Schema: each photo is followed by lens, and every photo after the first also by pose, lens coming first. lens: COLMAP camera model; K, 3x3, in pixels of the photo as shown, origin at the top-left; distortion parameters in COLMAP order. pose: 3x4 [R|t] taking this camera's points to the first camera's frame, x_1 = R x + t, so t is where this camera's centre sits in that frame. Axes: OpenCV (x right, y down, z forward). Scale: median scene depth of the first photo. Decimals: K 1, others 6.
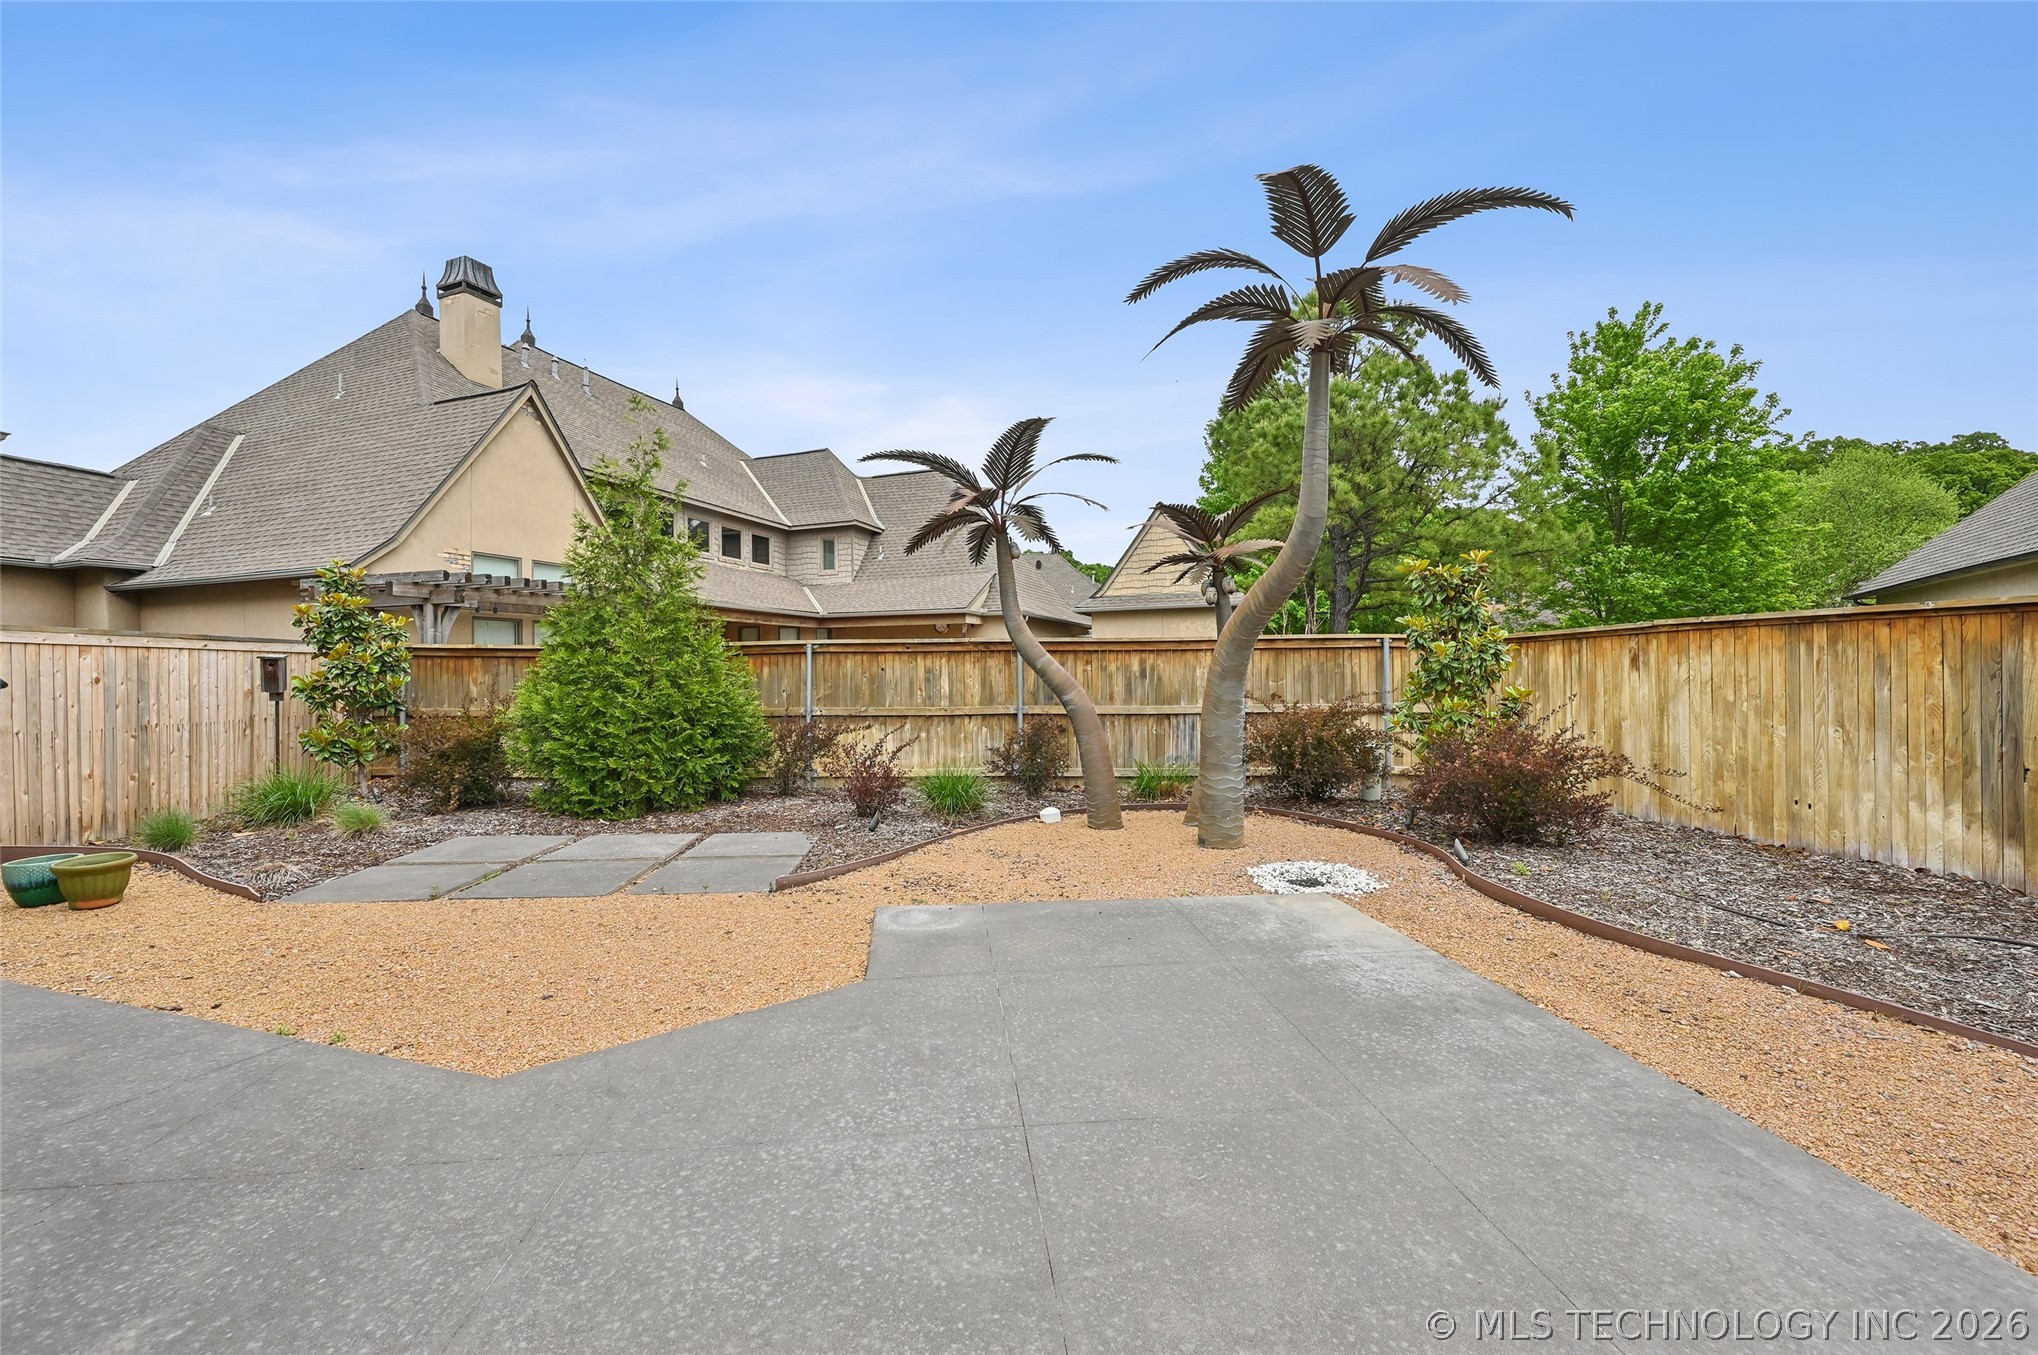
lens RADIAL K [[821.6, 0, 1017.9], [0, 821.6, 671.3], [0, 0, 1]] dist [-0.002353, 0.000051]
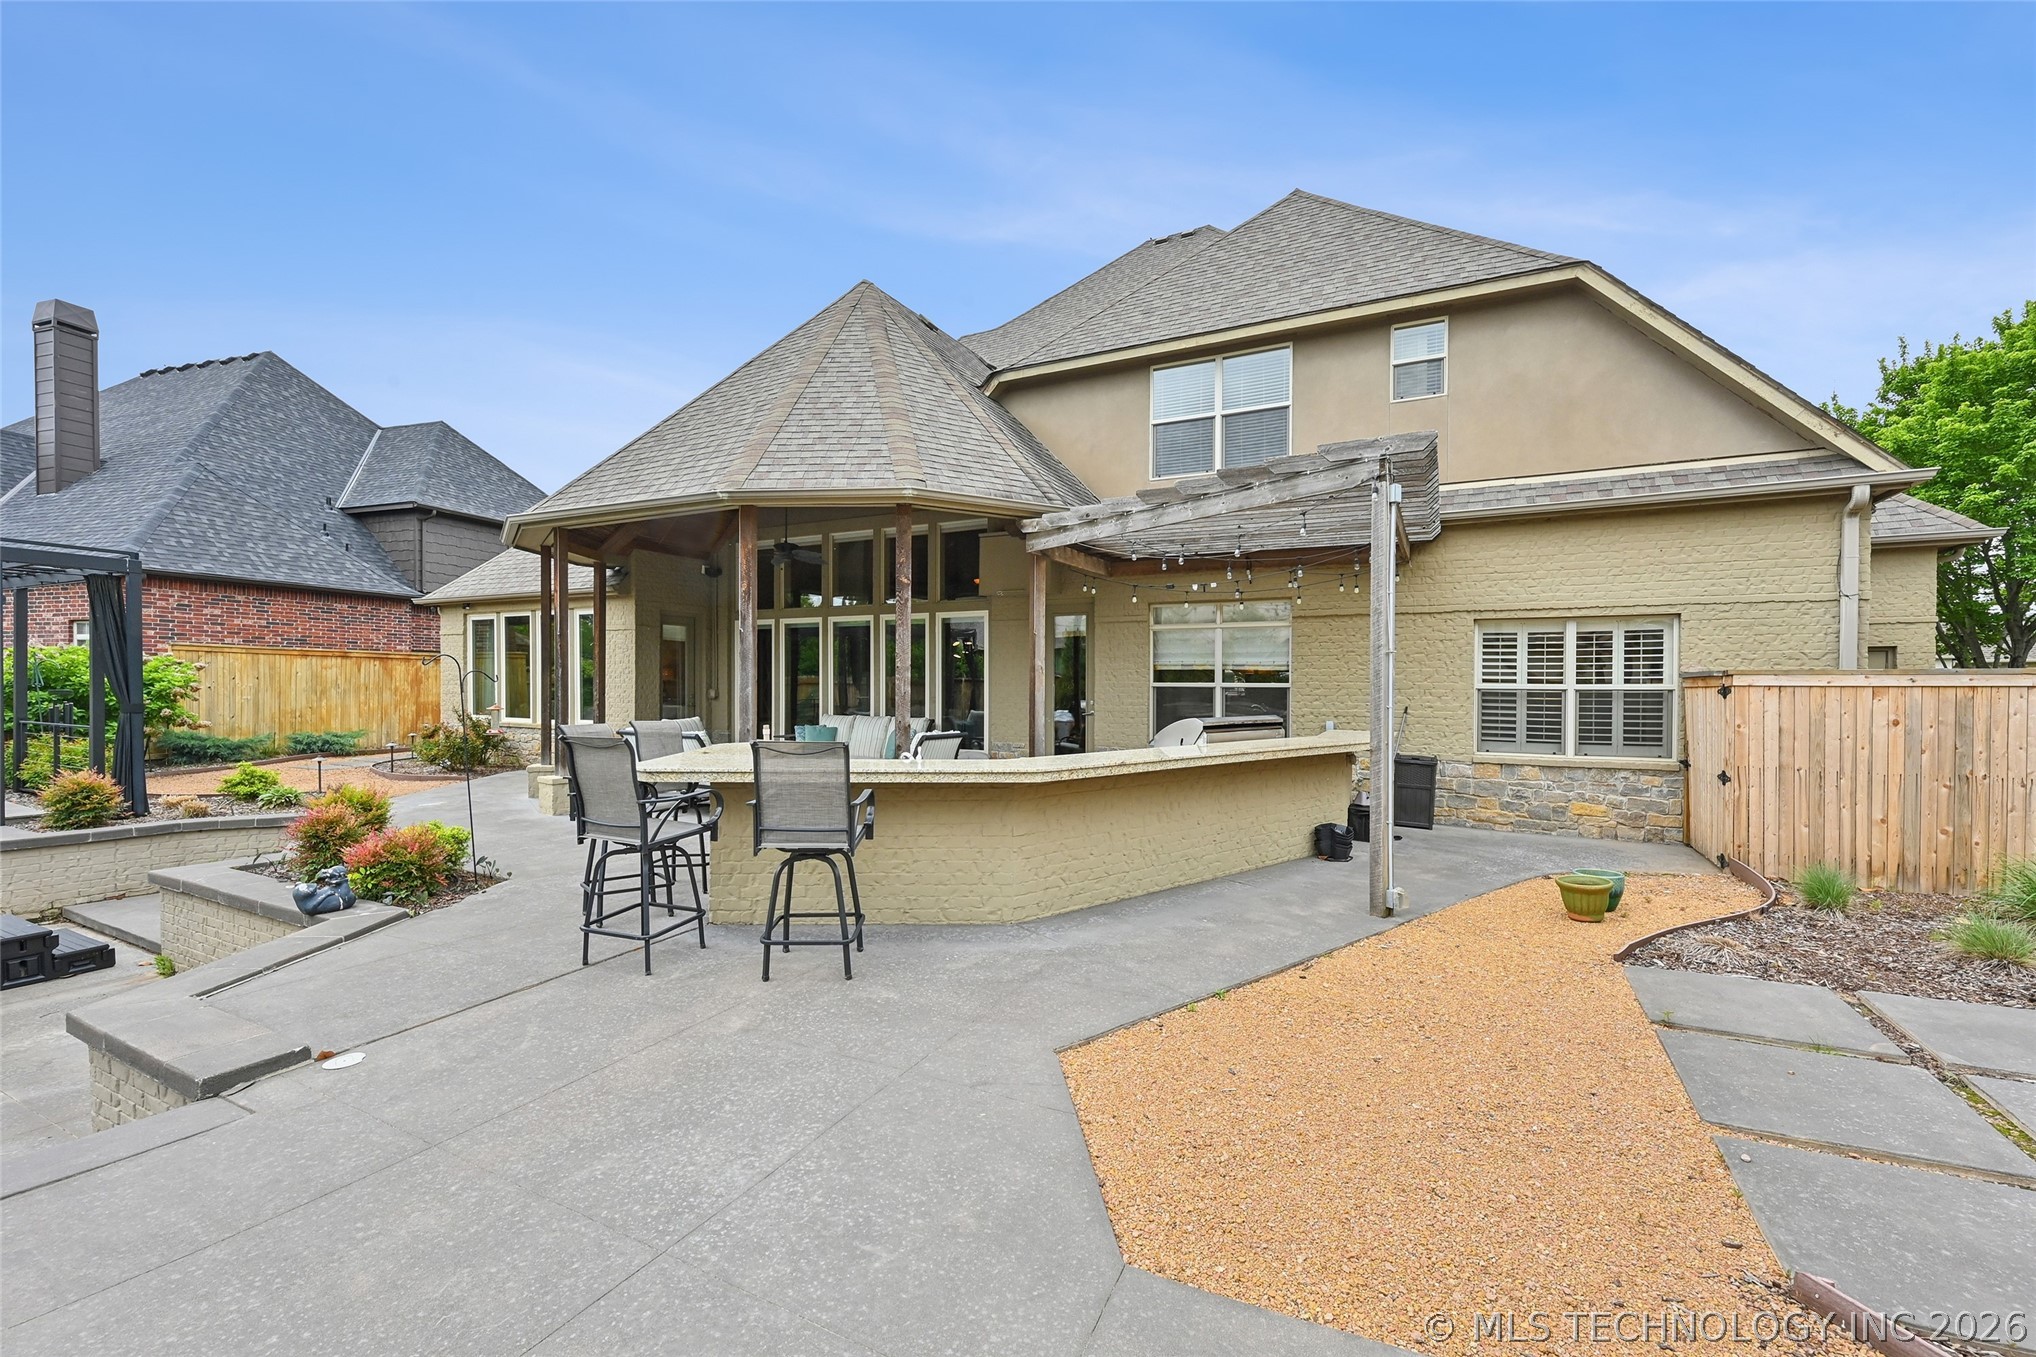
lens RADIAL K [[838.4, 0, 1011.5], [0, 838.4, 695.6], [0, 0, 1]] dist [-0.018476, -0.000188]
pose [[-0.538909, 0.018361, -0.842164, 0.168482], [0.004596, 0.999812, 0.018858, -0.030955], [0.842352, 0.006292, -0.538892, 0.462671]]
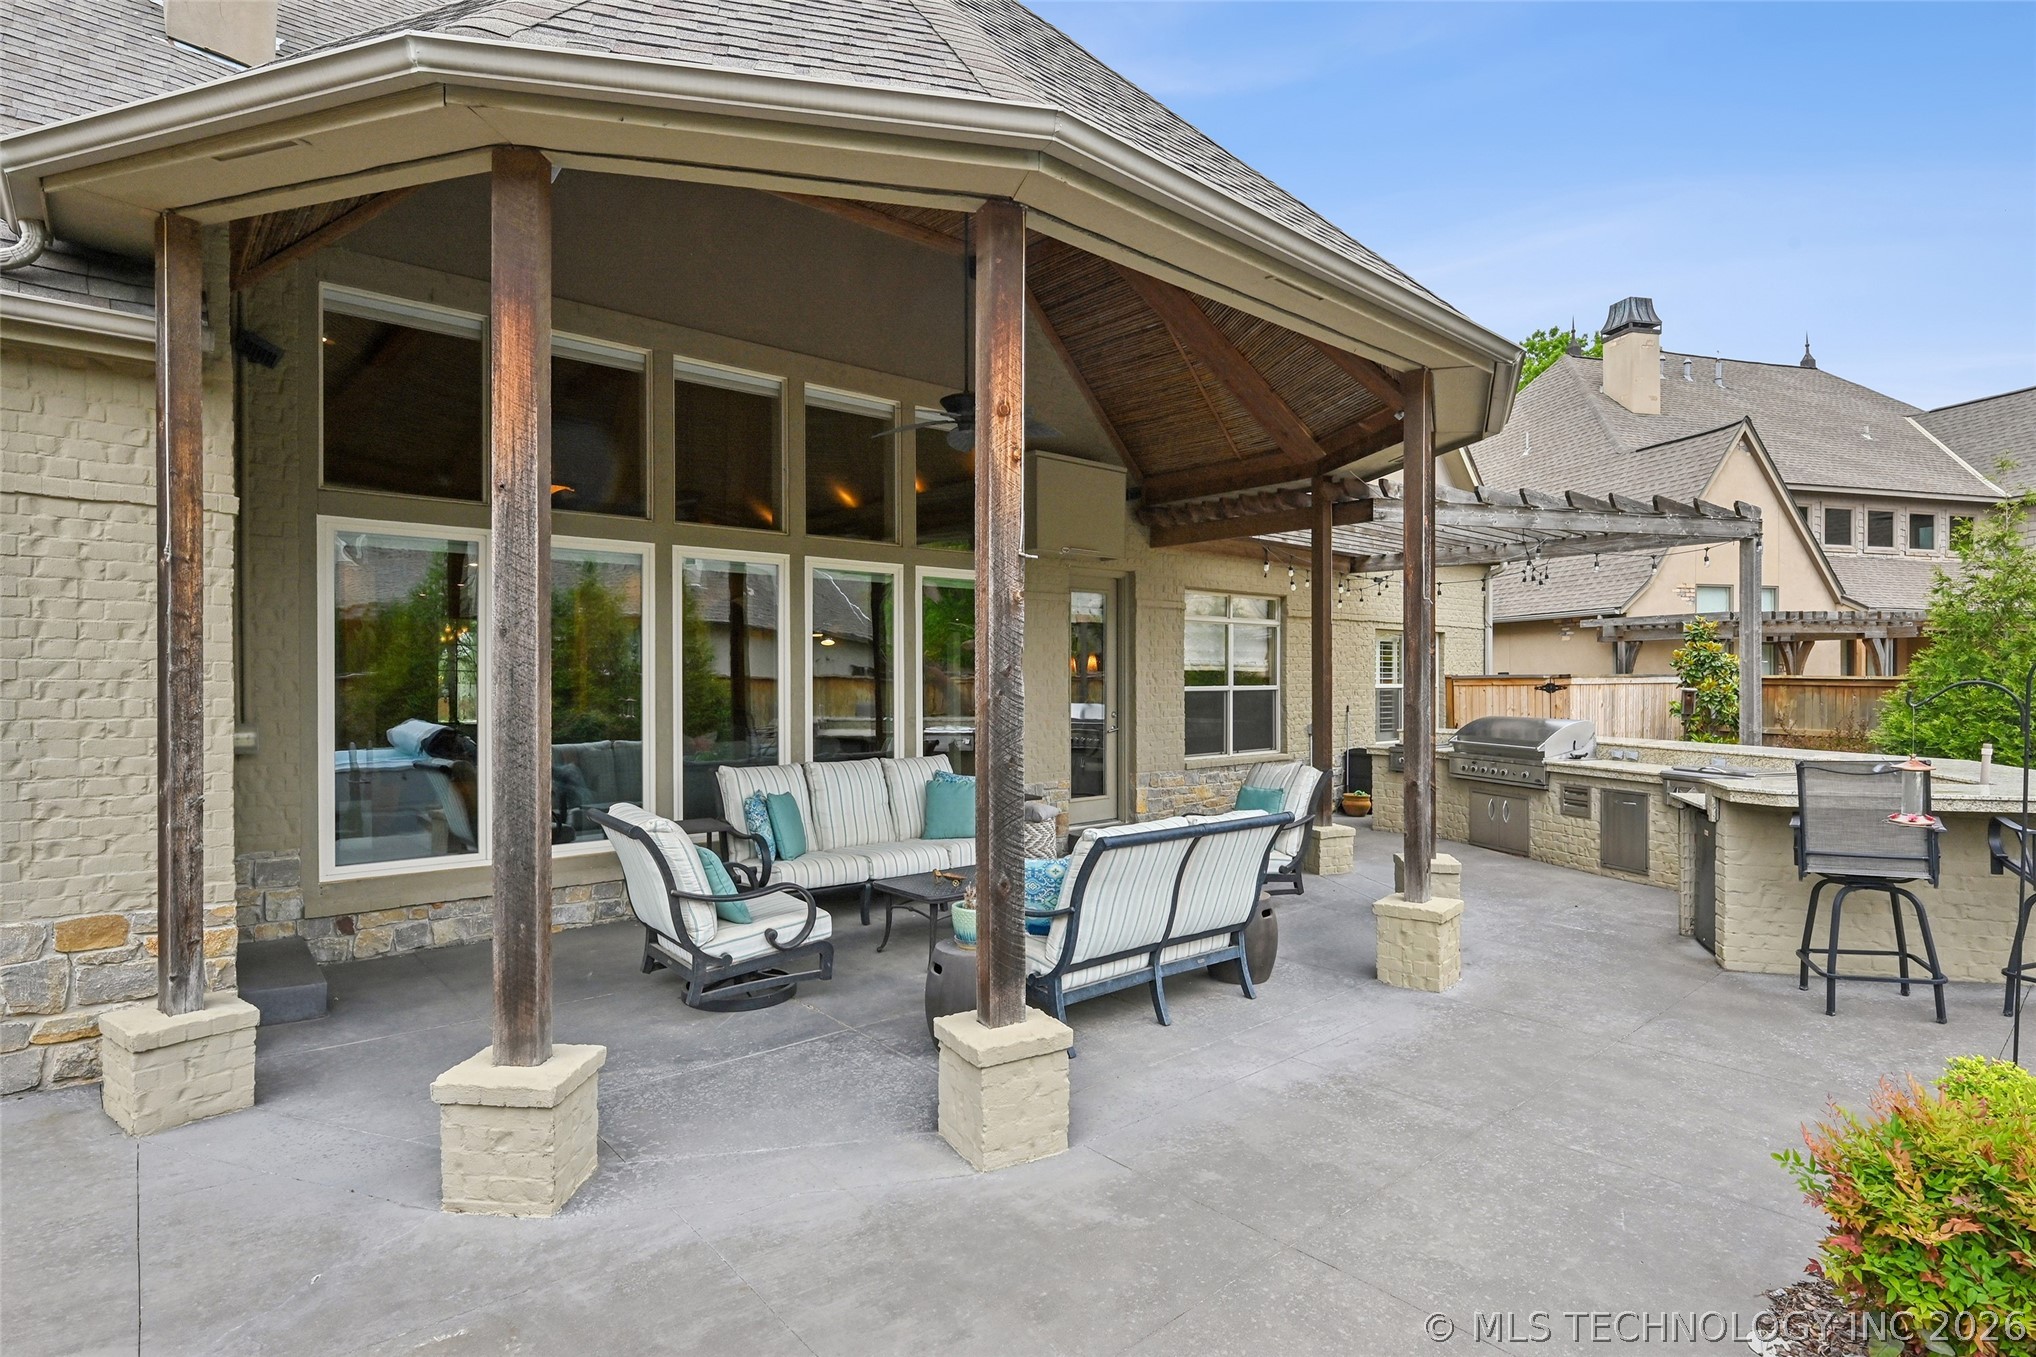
lens RADIAL K [[1032.4, 0, 1024.0], [0, 1032.4, 678.6], [0, 0, 1]] dist [0.000671, -0.000447]
pose [[0.586453, 0.005466, -0.809965, -0.085684], [0.002340, 0.999962, 0.008442, -0.044520], [0.809980, -0.006846, 0.586418, -0.824518]]
